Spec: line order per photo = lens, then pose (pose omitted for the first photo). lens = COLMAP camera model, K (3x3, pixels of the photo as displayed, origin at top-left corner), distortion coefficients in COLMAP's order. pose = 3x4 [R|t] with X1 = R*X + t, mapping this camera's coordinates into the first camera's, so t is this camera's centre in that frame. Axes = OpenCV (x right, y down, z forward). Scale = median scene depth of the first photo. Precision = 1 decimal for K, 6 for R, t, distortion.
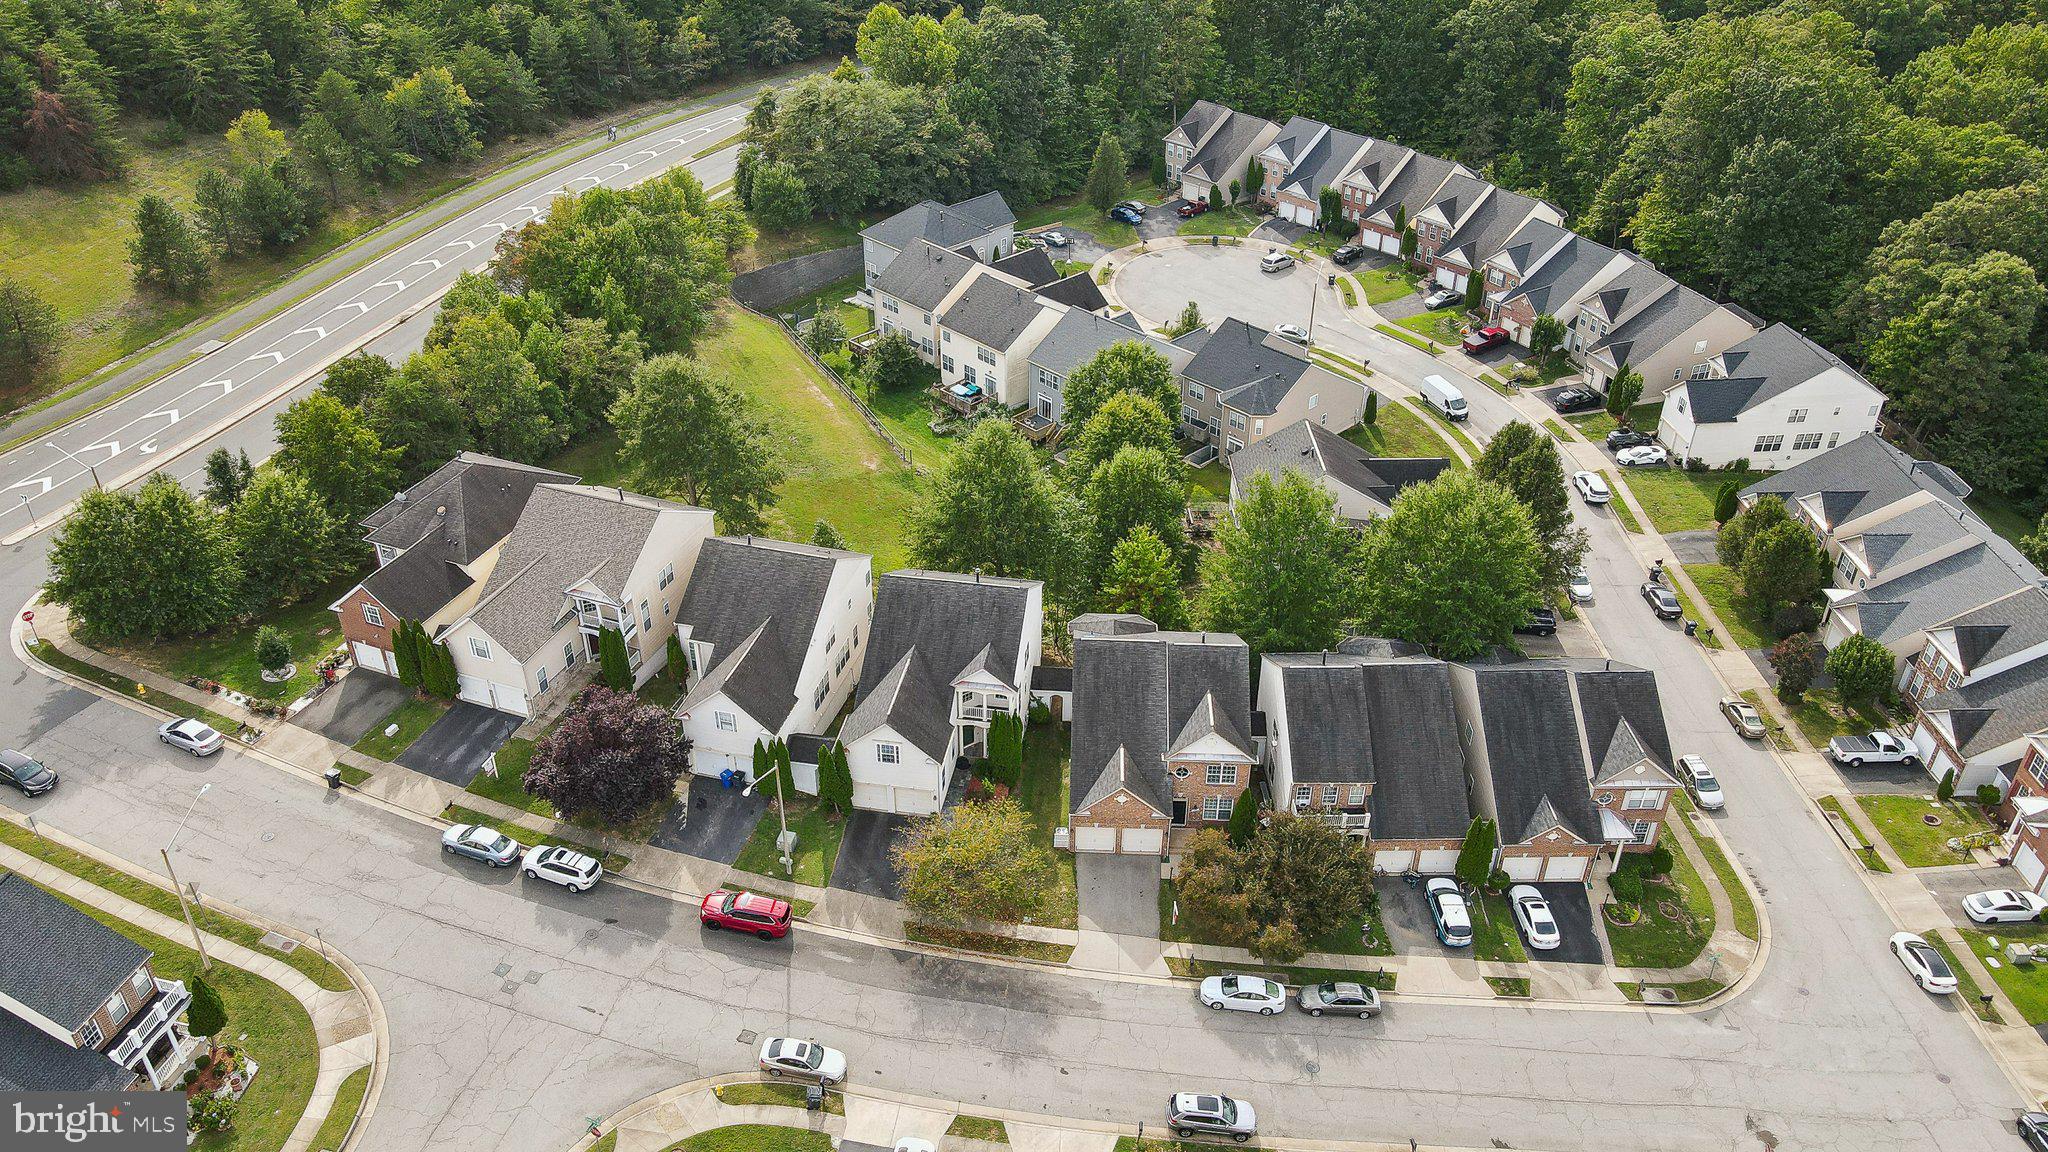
lens RADIAL K [[1524.4, 0, 1016.7], [0, 1524.4, 579.4], [0, 0, 1]] dist [0.009233, 0.016476]
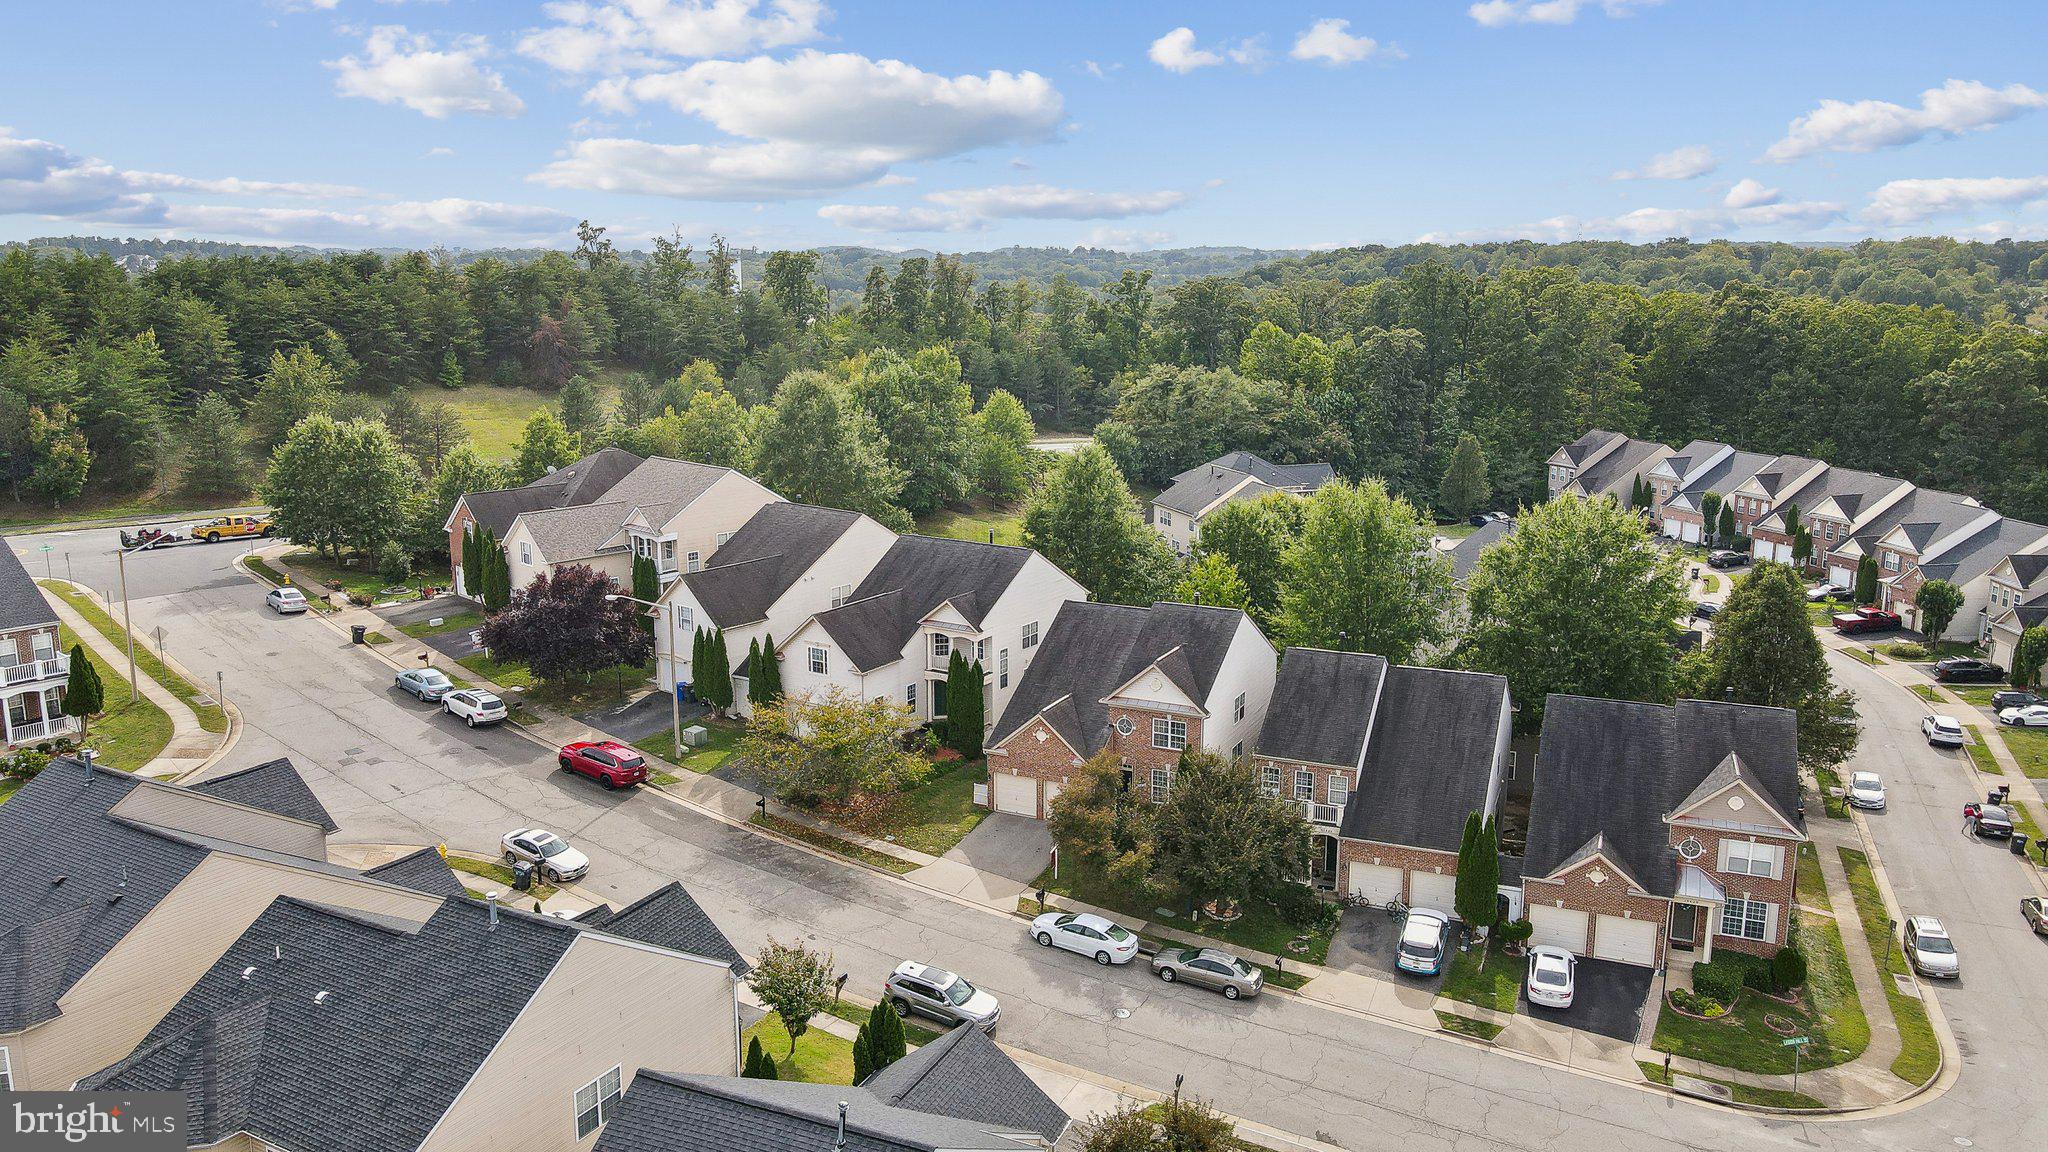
lens RADIAL K [[1524.4, 0, 1016.6], [0, 1524.4, 577.6], [0, 0, 1]] dist [0.009233, 0.016476]
pose [[0.916206, 0.081287, -0.392376, 0.372236], [-0.220448, 0.919955, -0.324168, 0.333071], [0.334617, 0.383503, 0.860788, 0.234254]]
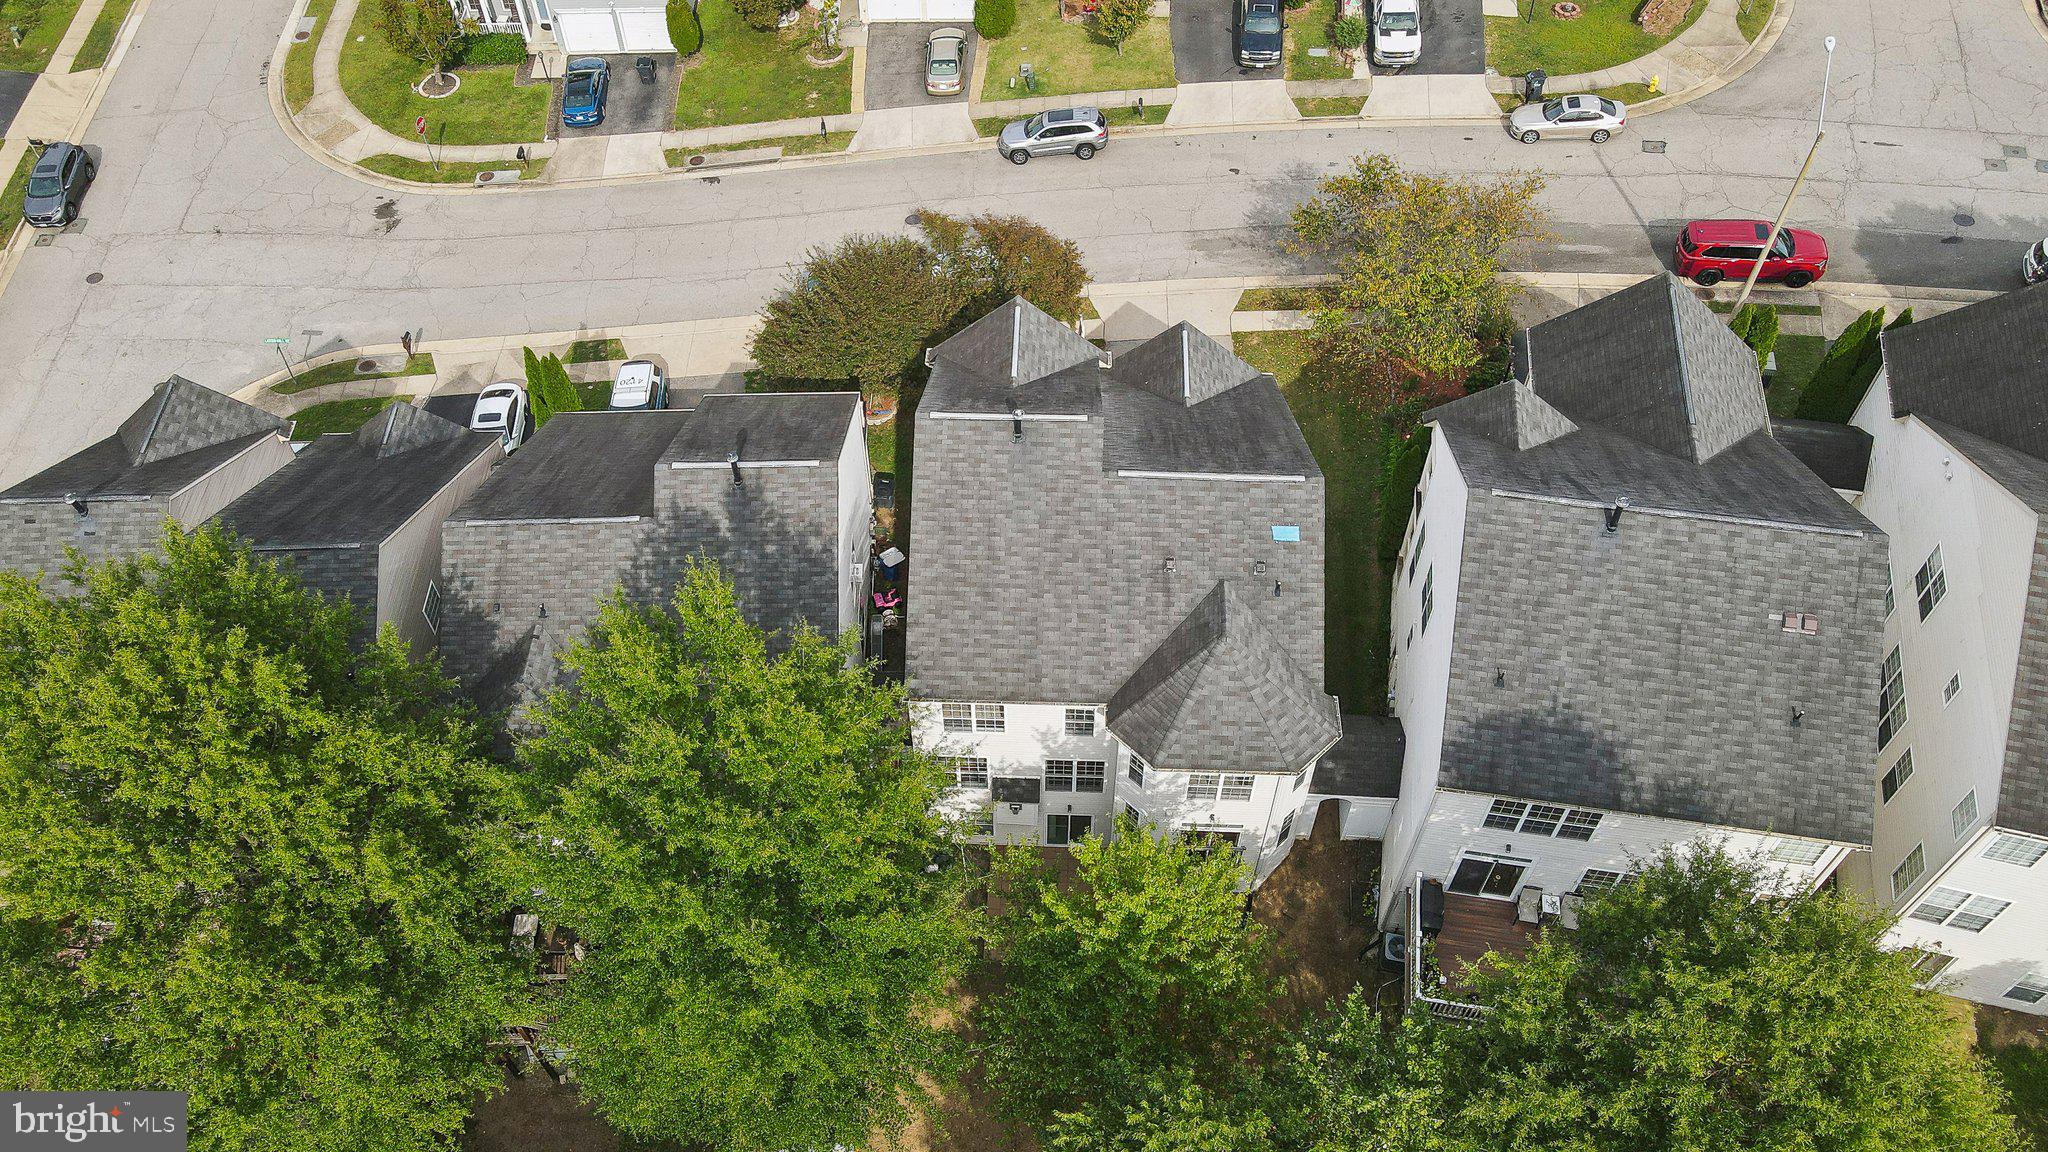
lens RADIAL K [[1524.4, 0, 1009.9], [0, 1524.4, 572.0], [0, 0, 1]] dist [0.009233, 0.016476]
pose [[-0.999949, 0.008783, 0.004996, 0.126125], [0.005786, 0.092418, 0.995704, -0.389154], [0.008283, 0.995682, -0.092464, 1.107607]]
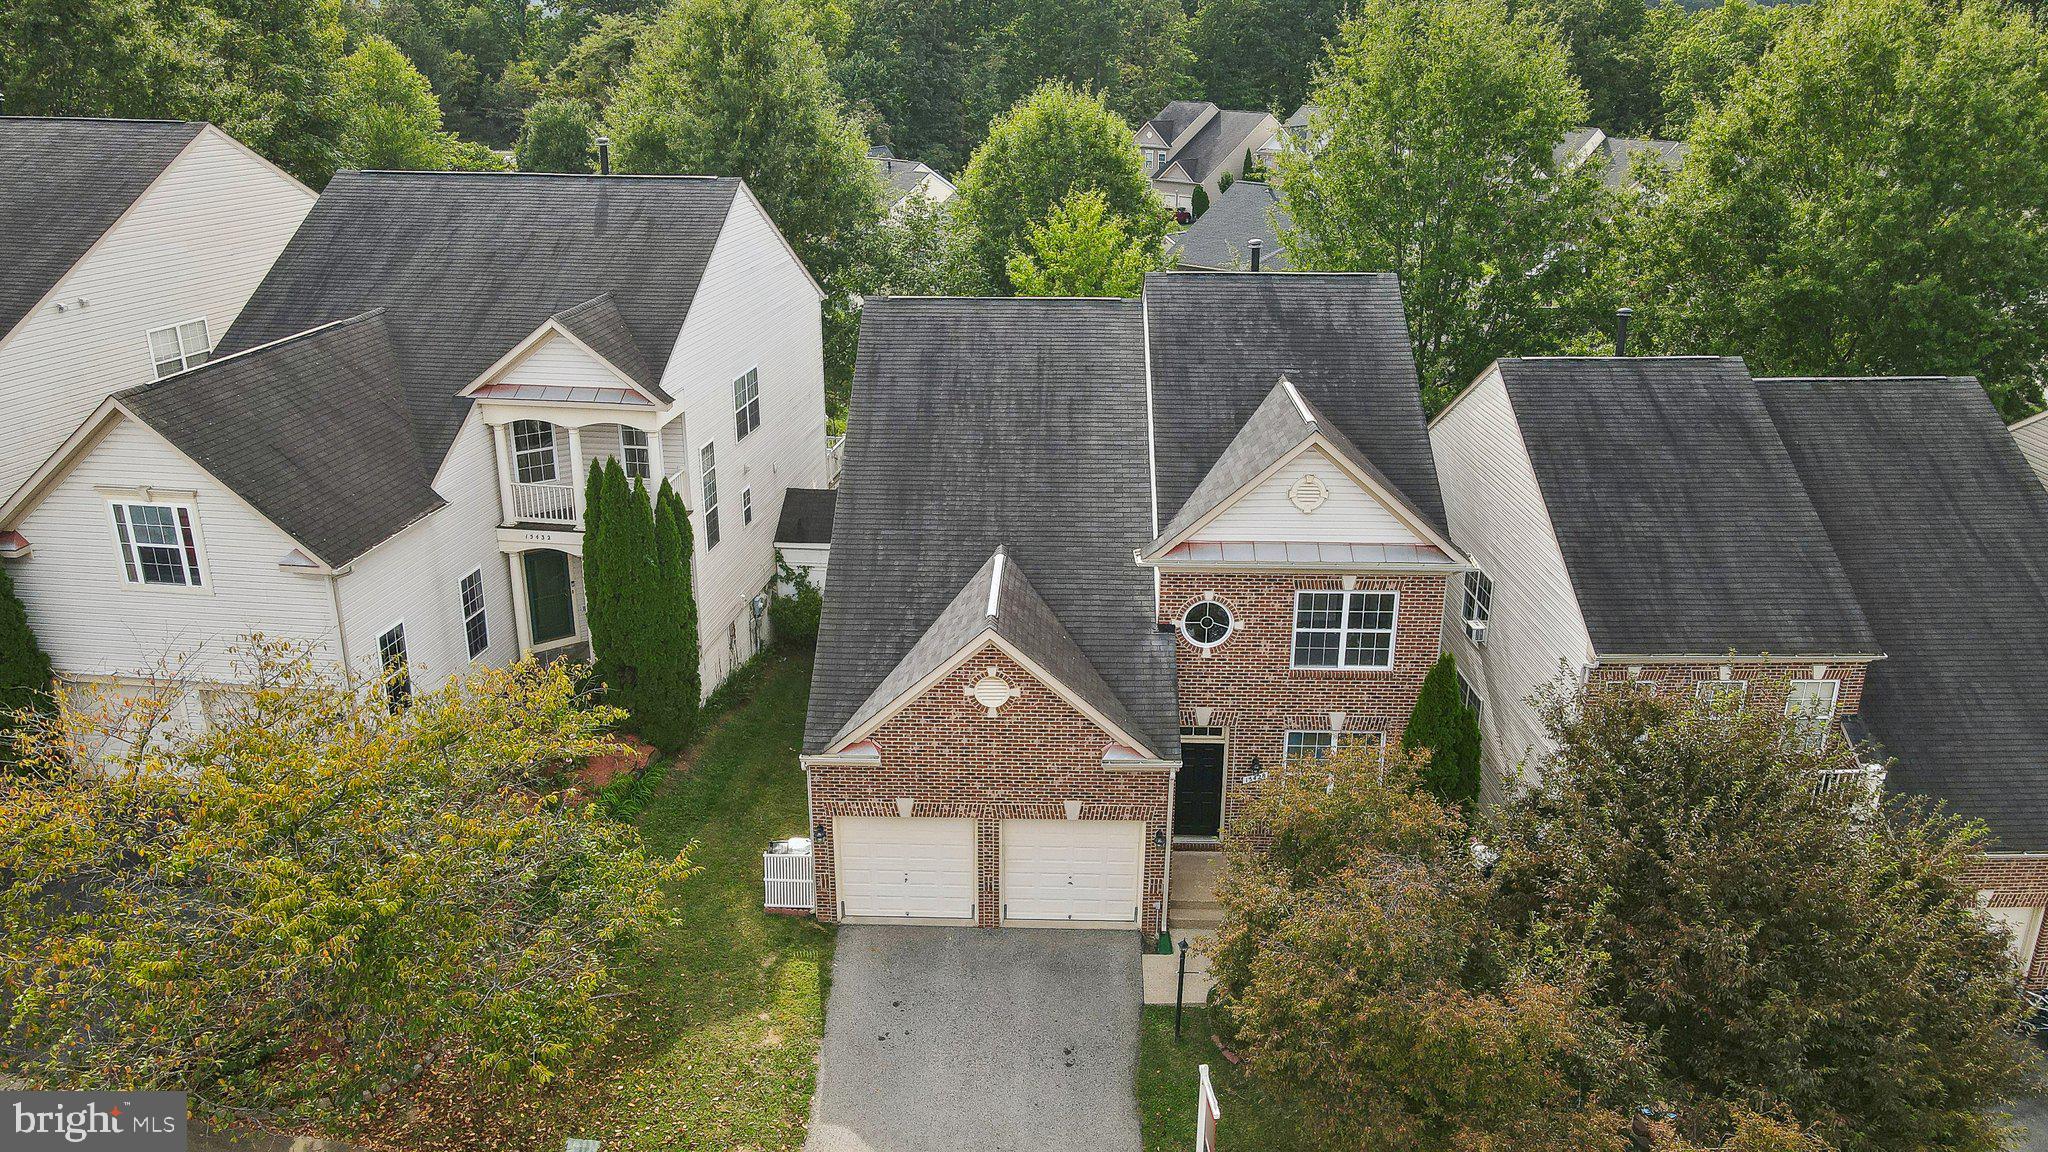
lens RADIAL K [[1524.4, 0, 1013.9], [0, 1524.4, 575.3], [0, 0, 1]] dist [0.009233, 0.016476]
pose [[0.999907, -0.003968, 0.013027, 0.067962], [0.006883, 0.972678, -0.232058, 0.183445], [-0.011751, 0.232126, 0.972615, 0.716807]]
